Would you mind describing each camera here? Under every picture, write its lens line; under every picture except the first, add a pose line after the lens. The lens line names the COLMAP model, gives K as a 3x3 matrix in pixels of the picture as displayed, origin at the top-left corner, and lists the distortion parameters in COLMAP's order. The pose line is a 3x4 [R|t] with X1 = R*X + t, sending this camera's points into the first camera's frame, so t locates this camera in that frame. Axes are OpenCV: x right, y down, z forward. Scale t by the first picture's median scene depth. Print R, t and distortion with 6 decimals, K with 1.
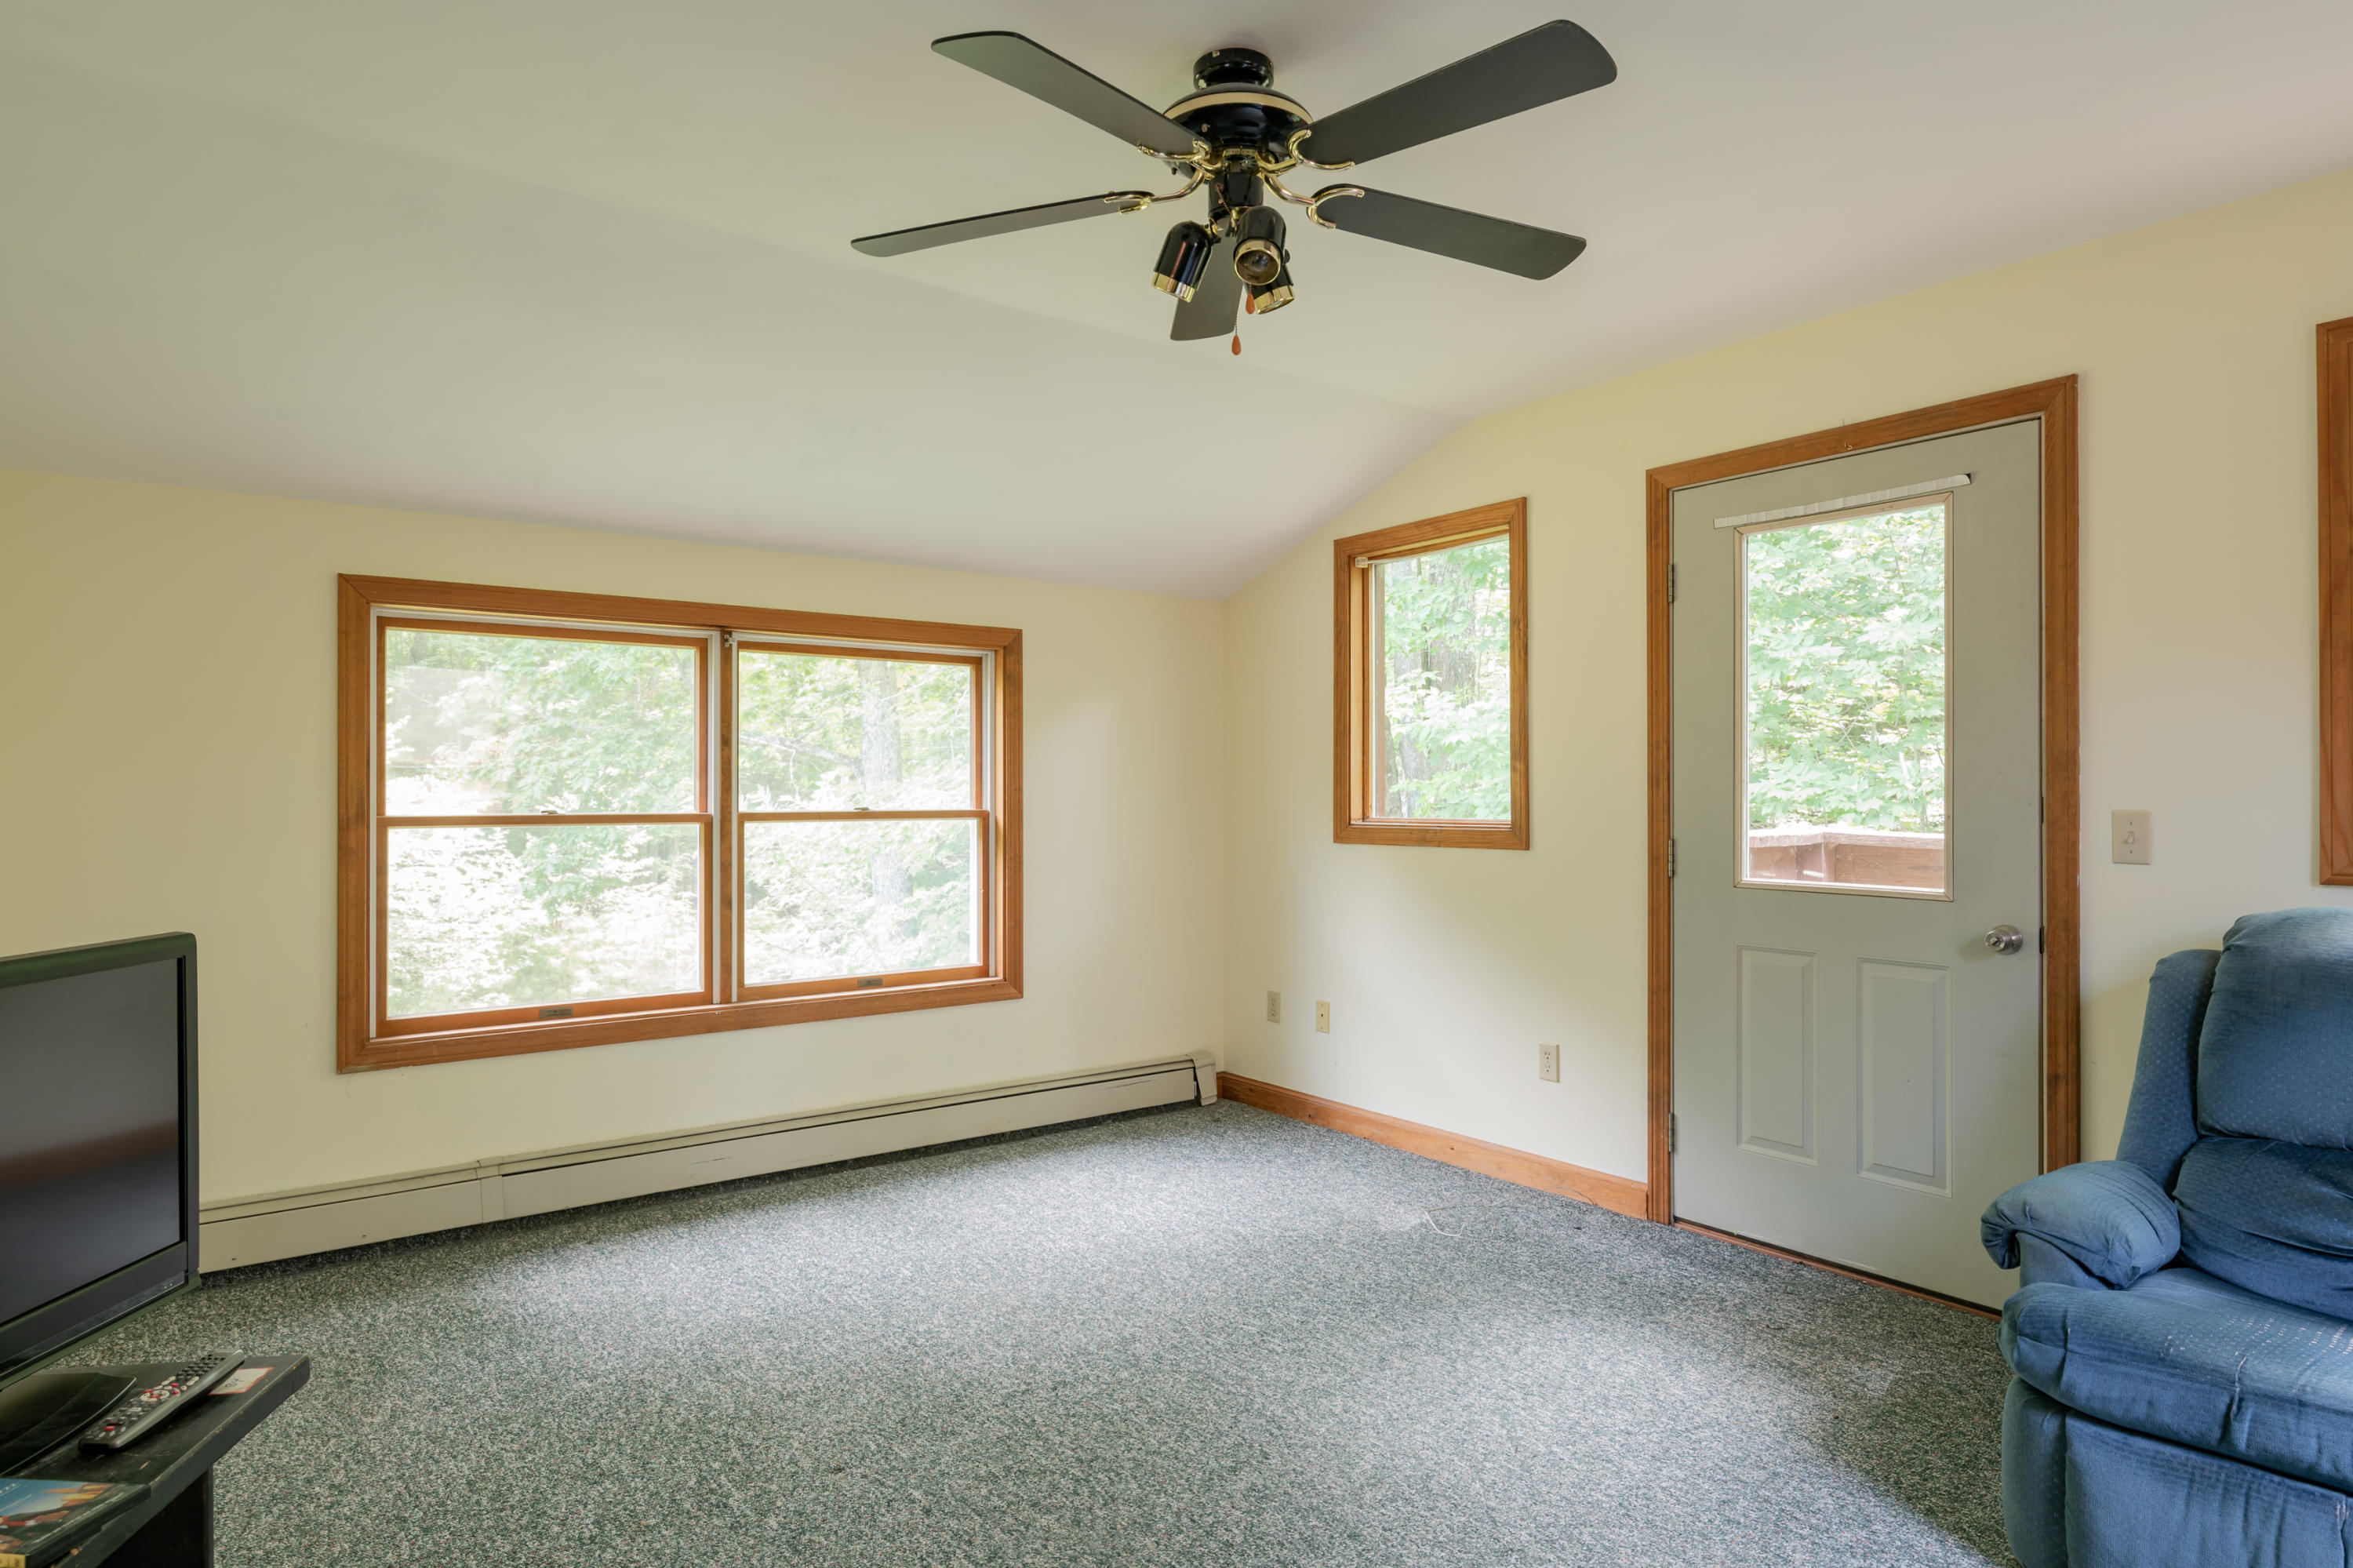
lens RADIAL K [[1349.3, 0, 1176.5], [0, 1349.3, 784.0], [0, 0, 1]] dist [-0.002184, -0.001279]
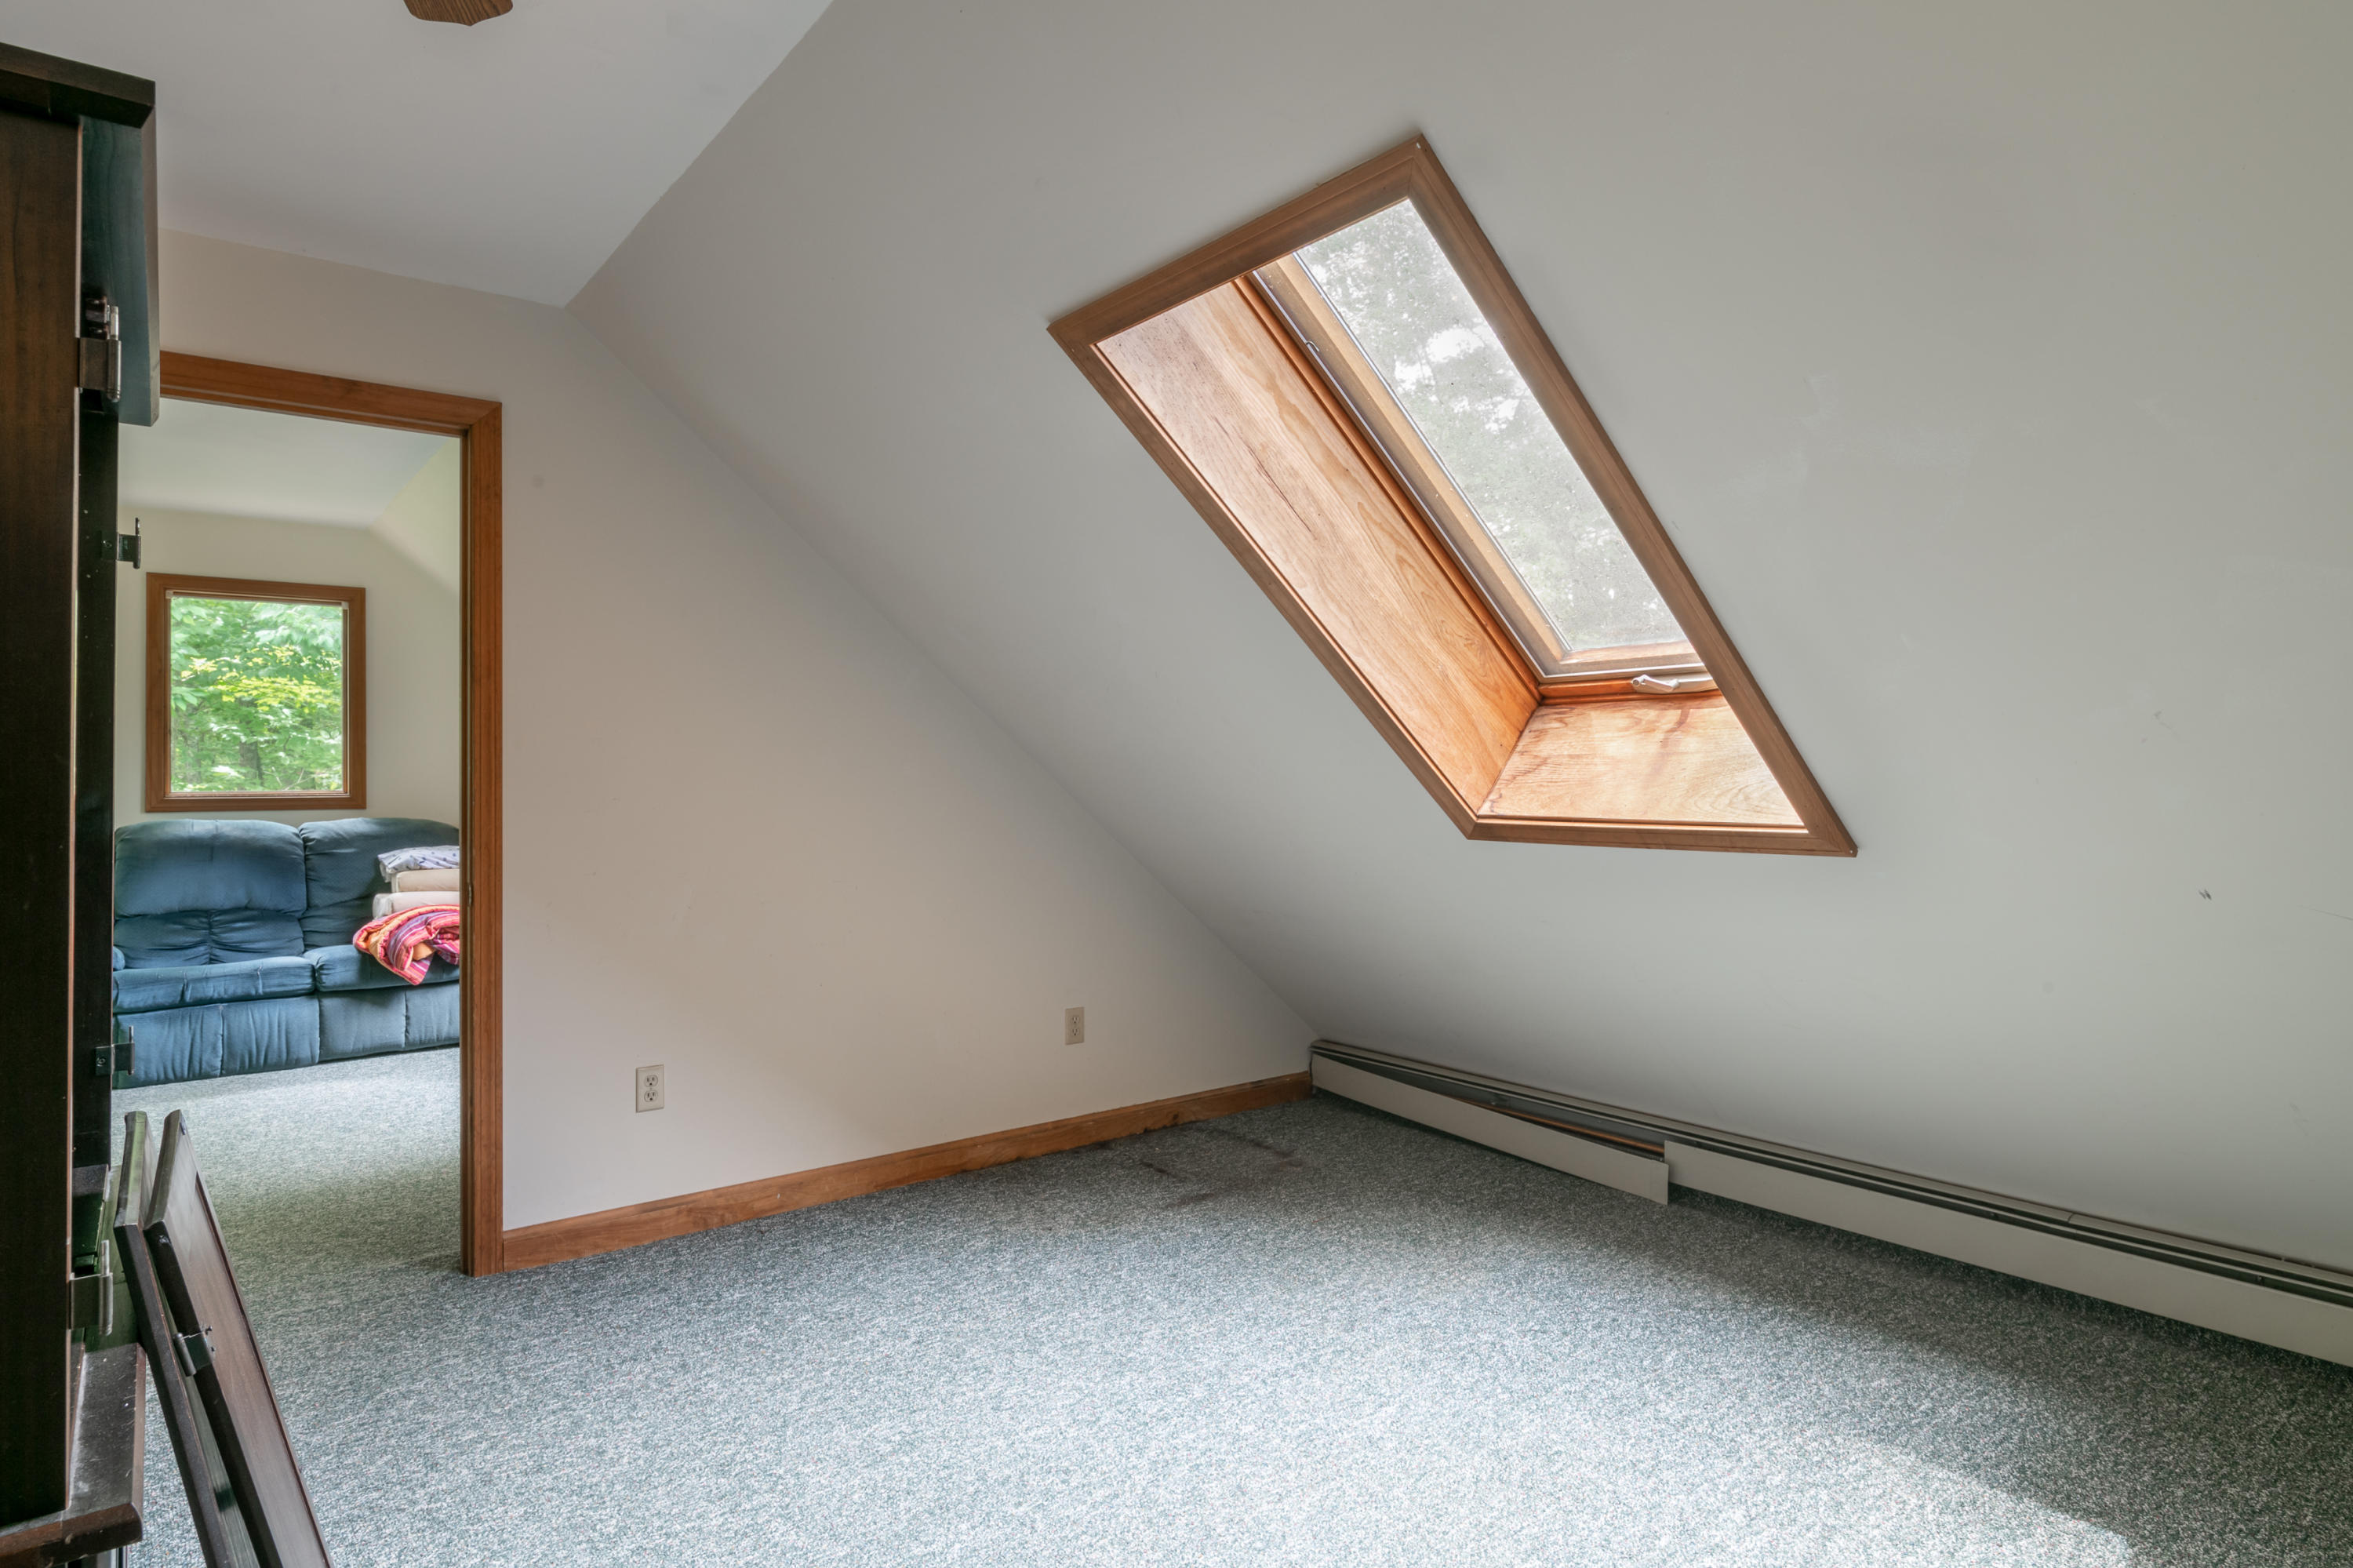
lens RADIAL K [[1349.3, 0, 1176.5], [0, 1349.3, 784.0], [0, 0, 1]] dist [-0.002184, -0.001279]
pose [[0.001218, 0.000492, 0.999999, -1.996189], [-0.000618, 1.000000, -0.000491, 0.032381], [-0.999999, -0.000617, 0.001218, -1.065733]]
